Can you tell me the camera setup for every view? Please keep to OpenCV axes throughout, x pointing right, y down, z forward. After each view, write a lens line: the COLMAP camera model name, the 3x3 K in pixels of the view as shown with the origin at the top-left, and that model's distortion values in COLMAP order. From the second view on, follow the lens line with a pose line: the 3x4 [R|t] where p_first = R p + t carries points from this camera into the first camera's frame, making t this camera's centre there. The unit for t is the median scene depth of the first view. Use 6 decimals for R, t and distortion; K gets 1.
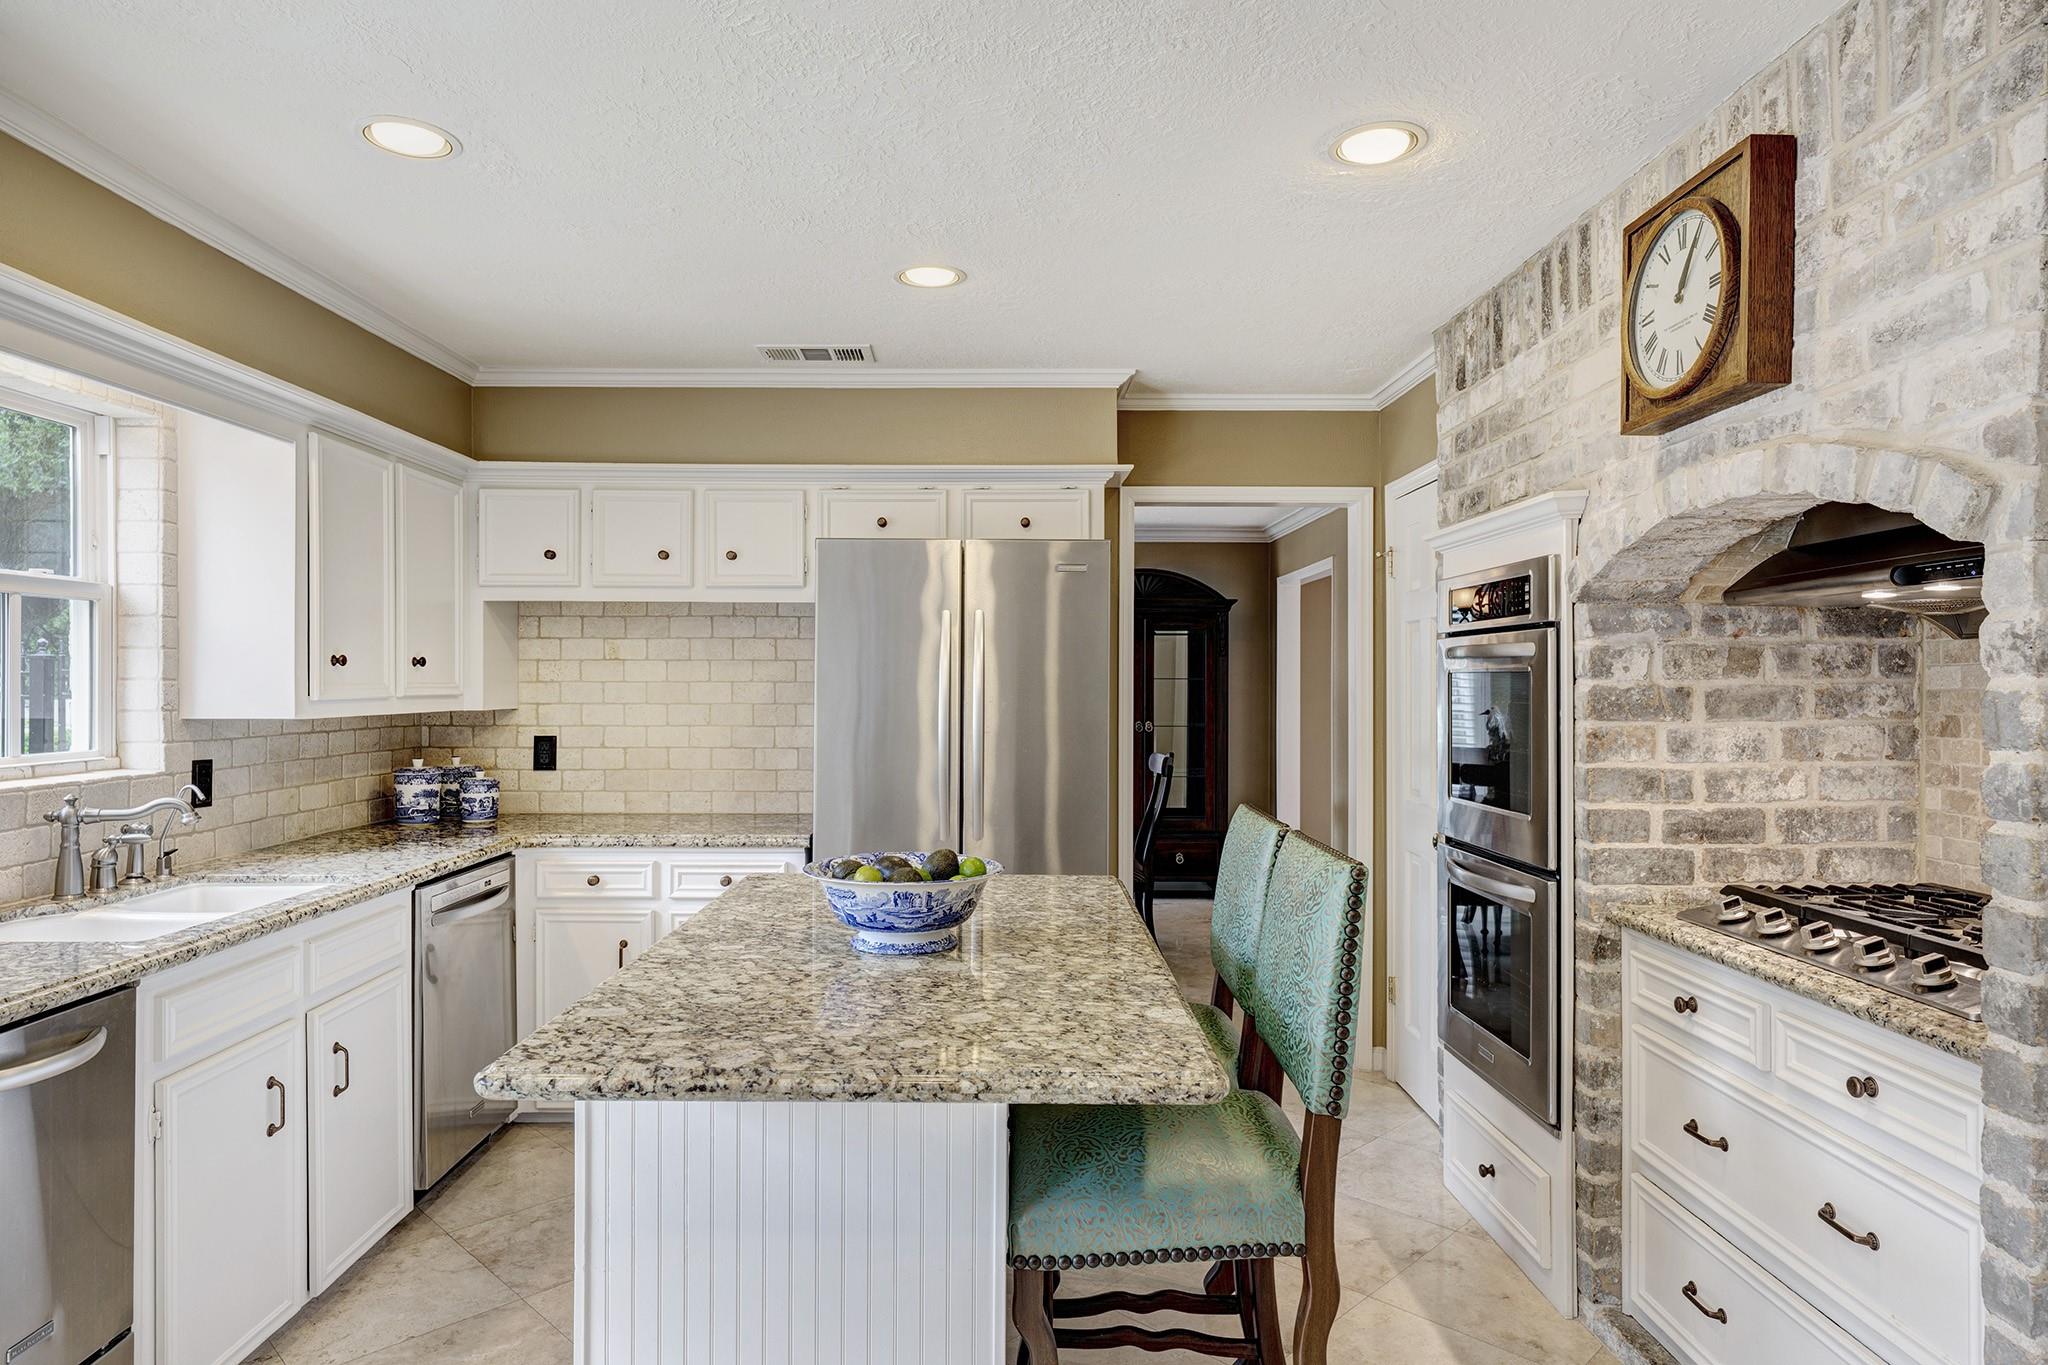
lens RADIAL K [[1238.2, 0, 1020.4], [0, 1238.2, 682.7], [0, 0, 1]] dist [-0.003875, 0.000140]
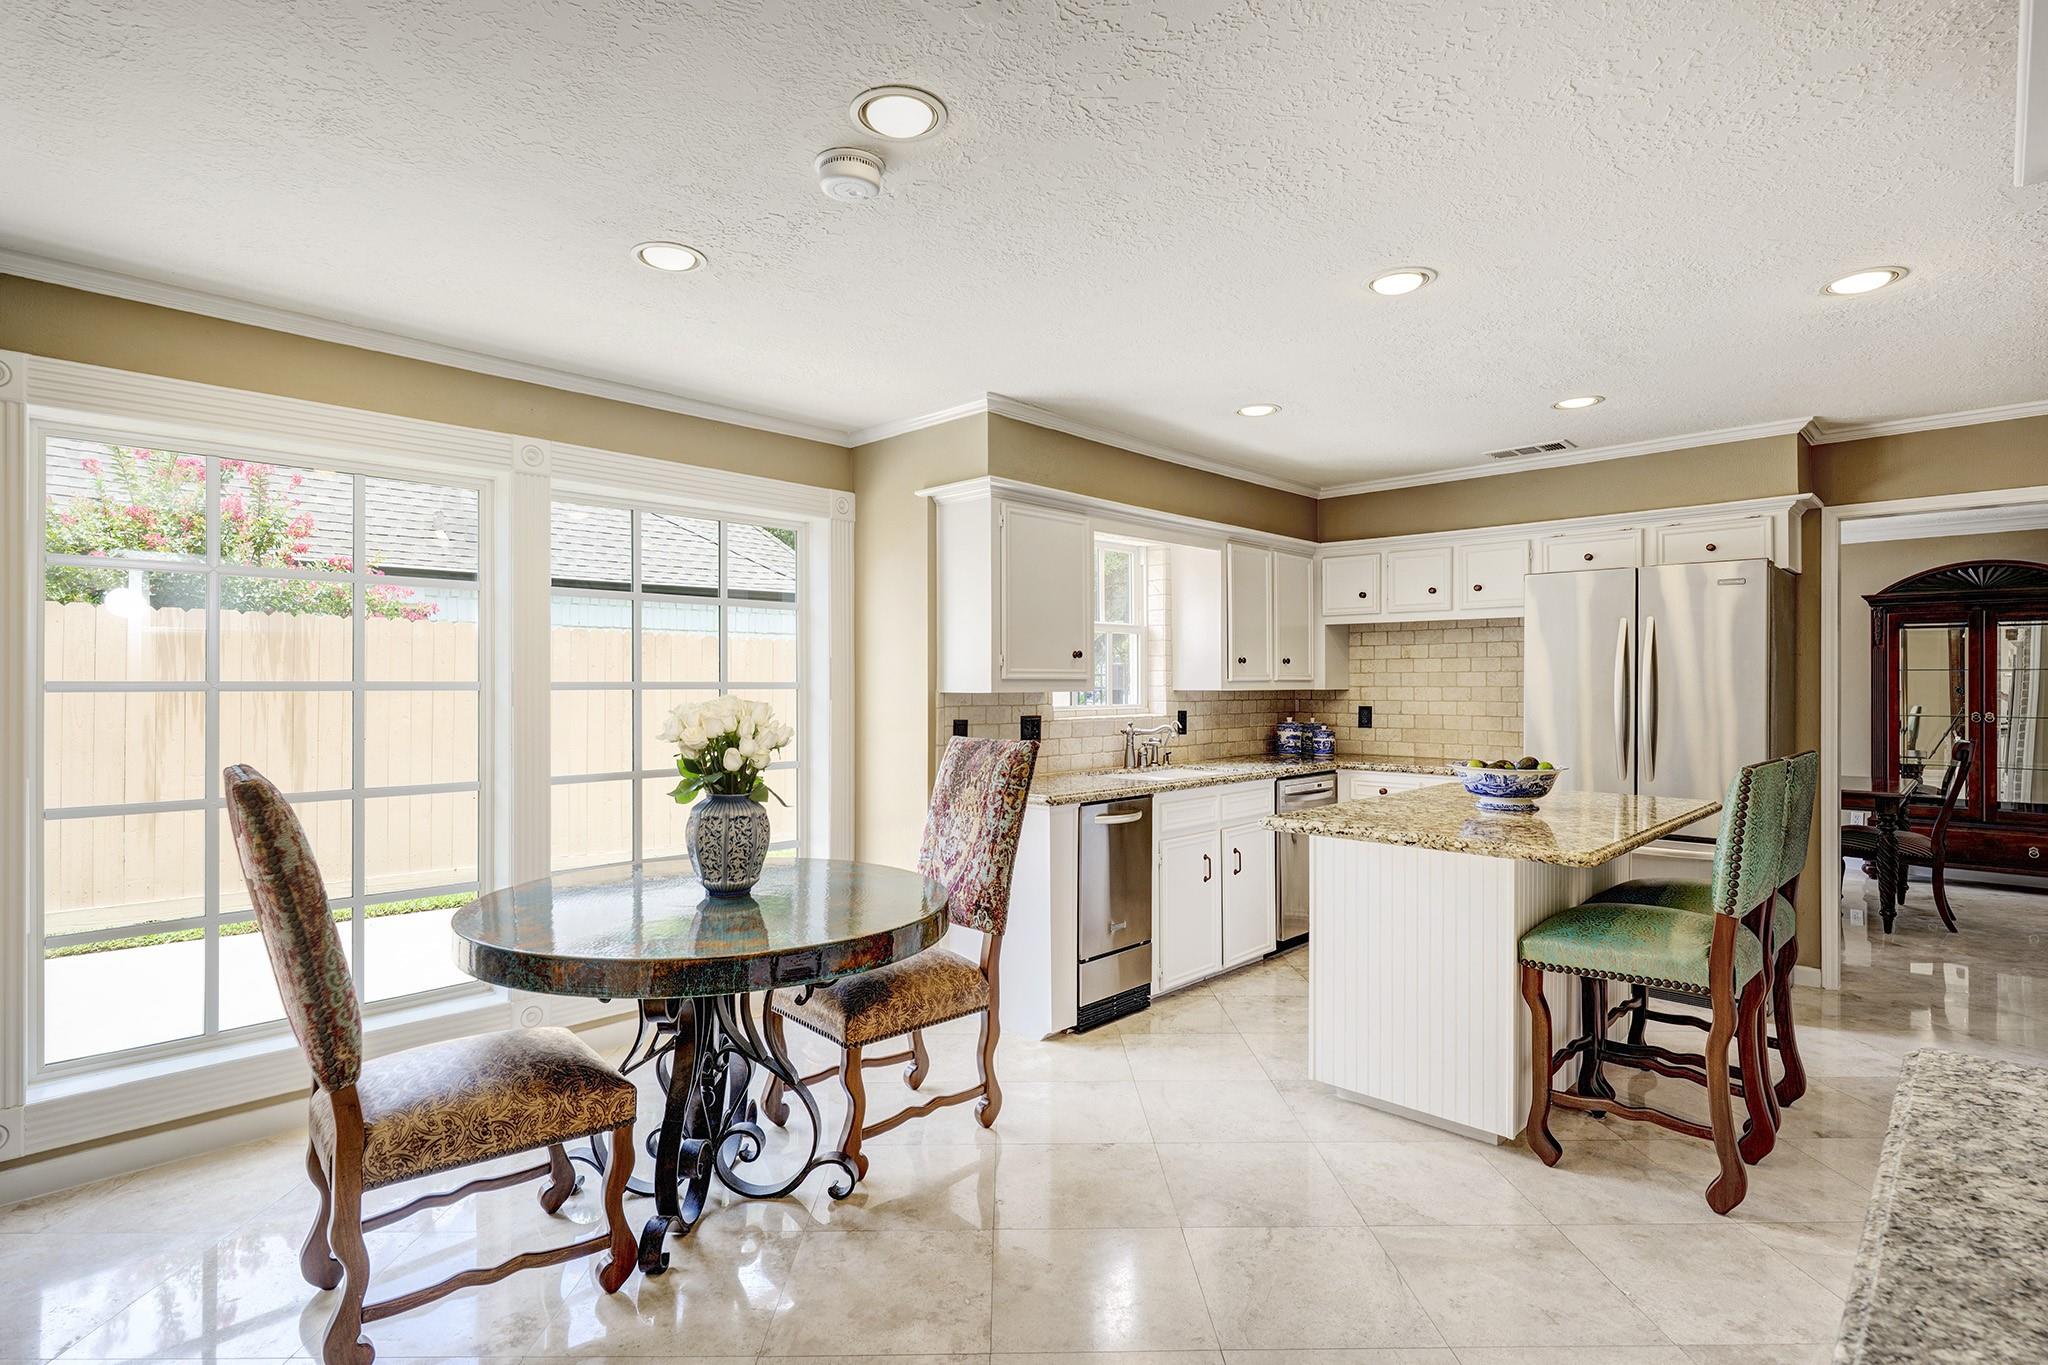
lens RADIAL K [[1000.7, 0, 1023.1], [0, 1000.7, 680.5], [0, 0, 1]] dist [0.003733, 0.000379]
pose [[0.722877, -0.004716, -0.690961, 0.227290], [0.002995, 0.999989, -0.003692, 0.014657], [0.690970, 0.000600, 0.722883, -0.293658]]
